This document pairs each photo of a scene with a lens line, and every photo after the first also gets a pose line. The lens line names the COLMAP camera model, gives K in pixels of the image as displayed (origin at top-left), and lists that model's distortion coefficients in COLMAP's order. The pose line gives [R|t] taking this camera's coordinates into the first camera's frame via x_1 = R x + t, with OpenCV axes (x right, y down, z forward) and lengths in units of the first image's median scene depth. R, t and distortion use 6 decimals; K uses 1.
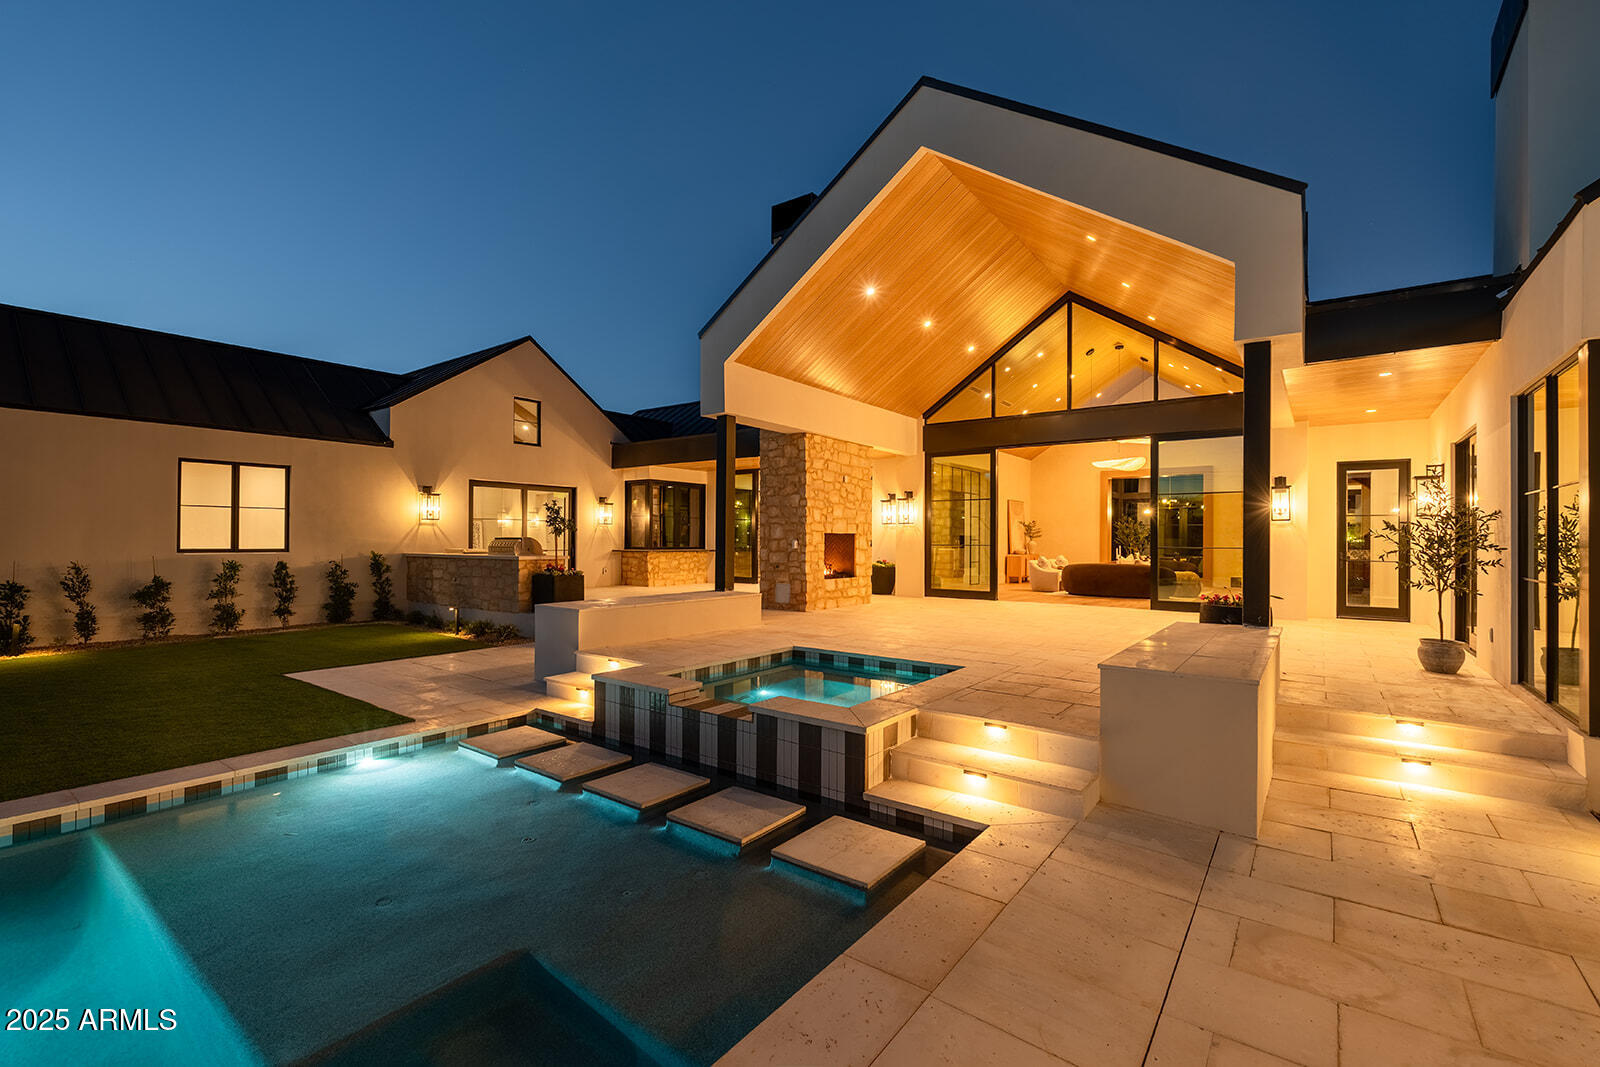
lens RADIAL K [[713.5, 0, 797.0], [0, 713.5, 532.2], [0, 0, 1]] dist [-0.001317, 0.000127]
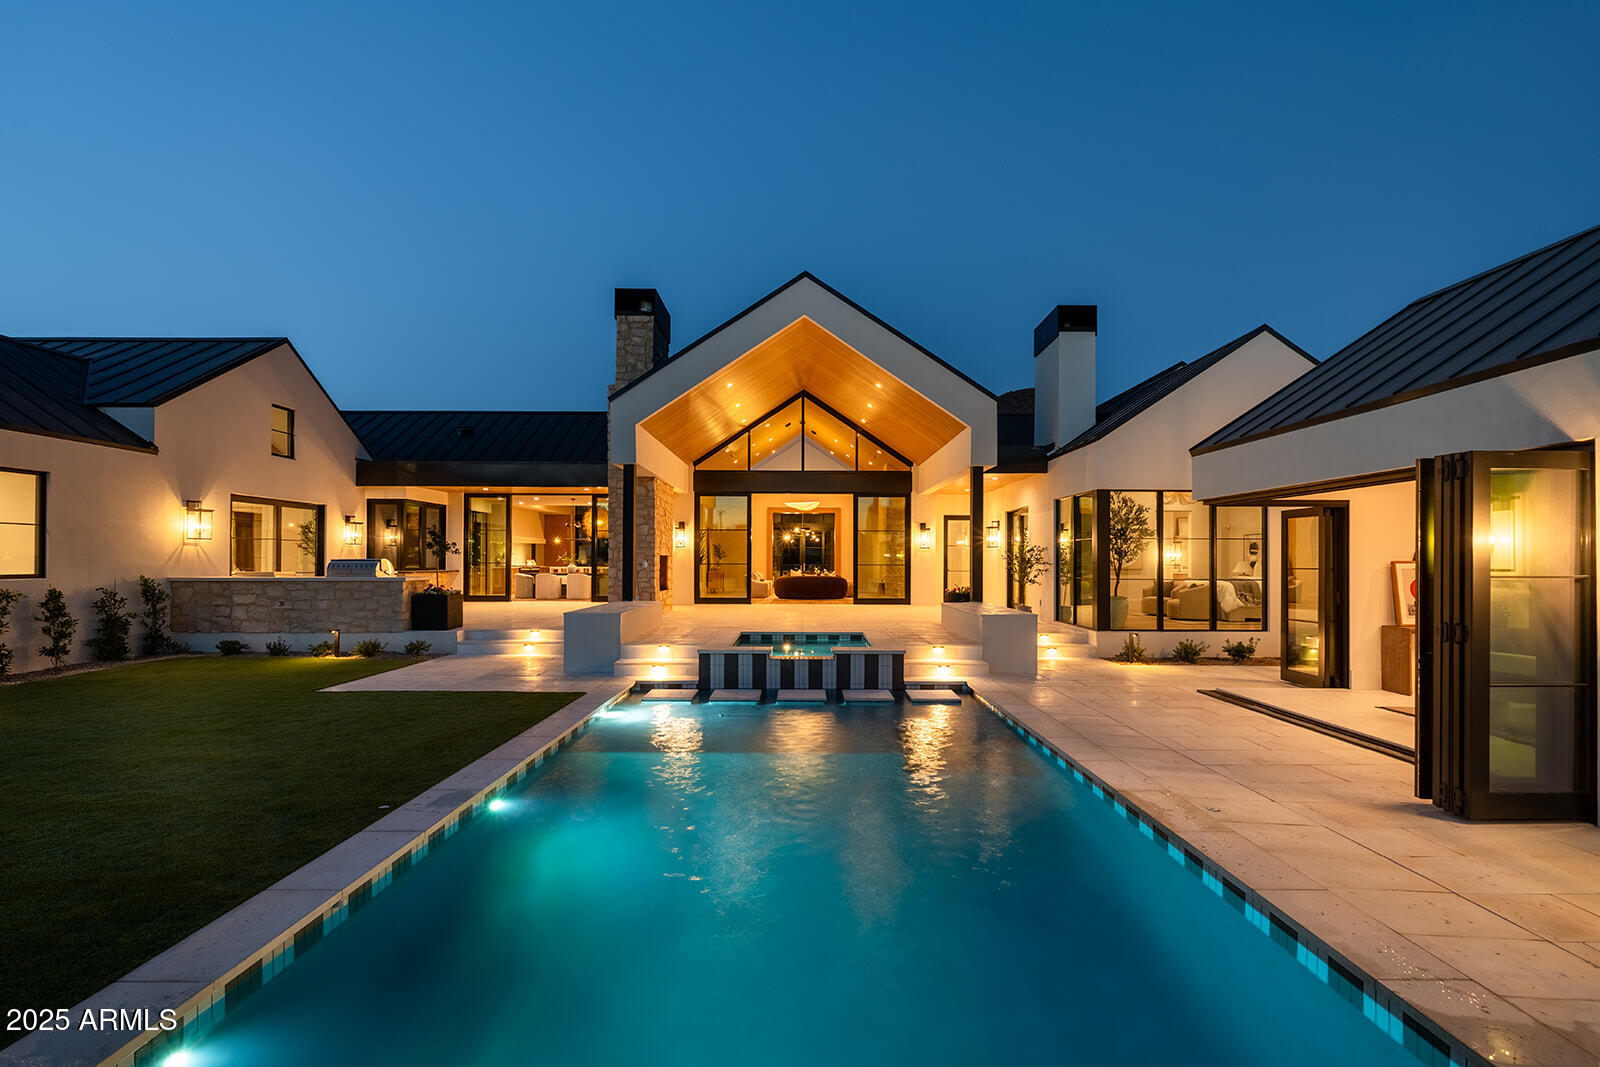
lens RADIAL K [[713.5, 0, 823.0], [0, 713.5, 556.6], [0, 0, 1]] dist [-0.001317, 0.000127]
pose [[0.788641, -0.000431, 0.614854, -0.482164], [-0.004908, 0.999963, 0.006997, -0.006582], [-0.614834, -0.008536, 0.788610, -0.180132]]
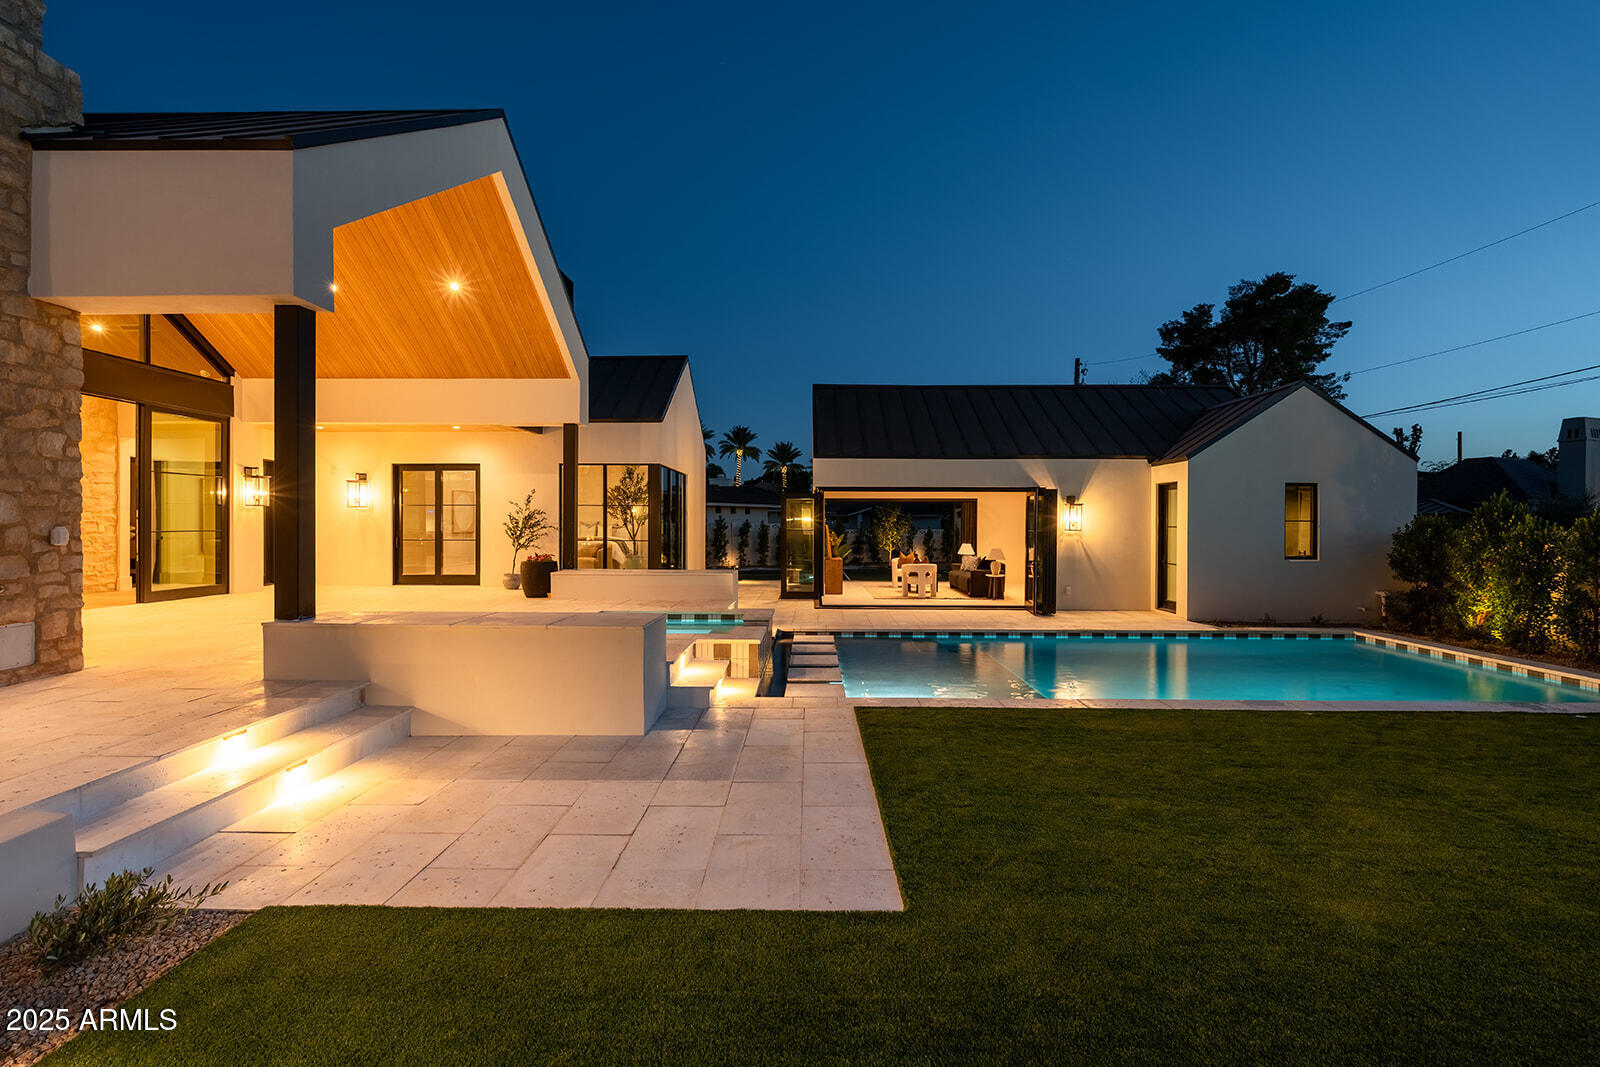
lens RADIAL K [[713.5, 0, 793.0], [0, 713.5, 535.1], [0, 0, 1]] dist [-0.001317, 0.000127]
pose [[-0.580761, -0.014581, 0.813943, -0.612123], [-0.015060, 0.999861, 0.007166, 0.004286], [-0.813934, -0.008097, -0.580900, 0.788827]]
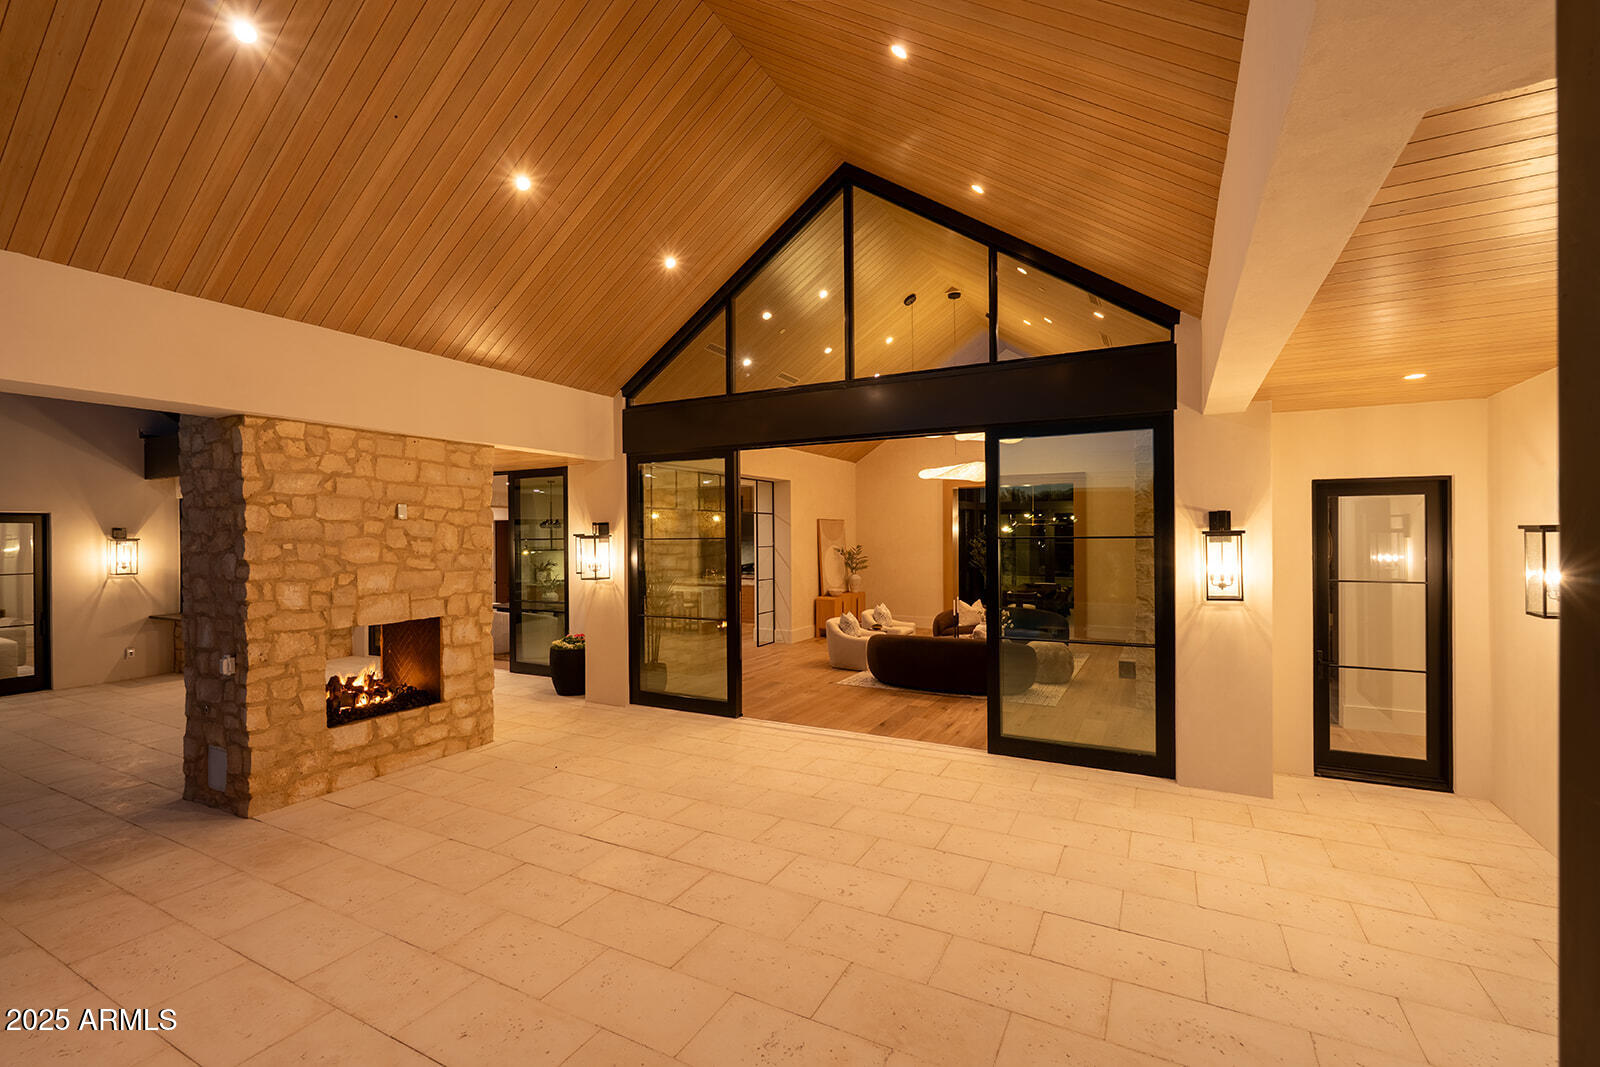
lens RADIAL K [[713.5, 0, 798.7], [0, 713.5, 533.1], [0, 0, 1]] dist [-0.001317, 0.000127]
pose [[0.988266, -0.013850, 0.152112, 0.254938], [0.012287, 0.999862, 0.011211, -0.059667], [-0.152246, -0.009210, 0.988300, 0.455018]]
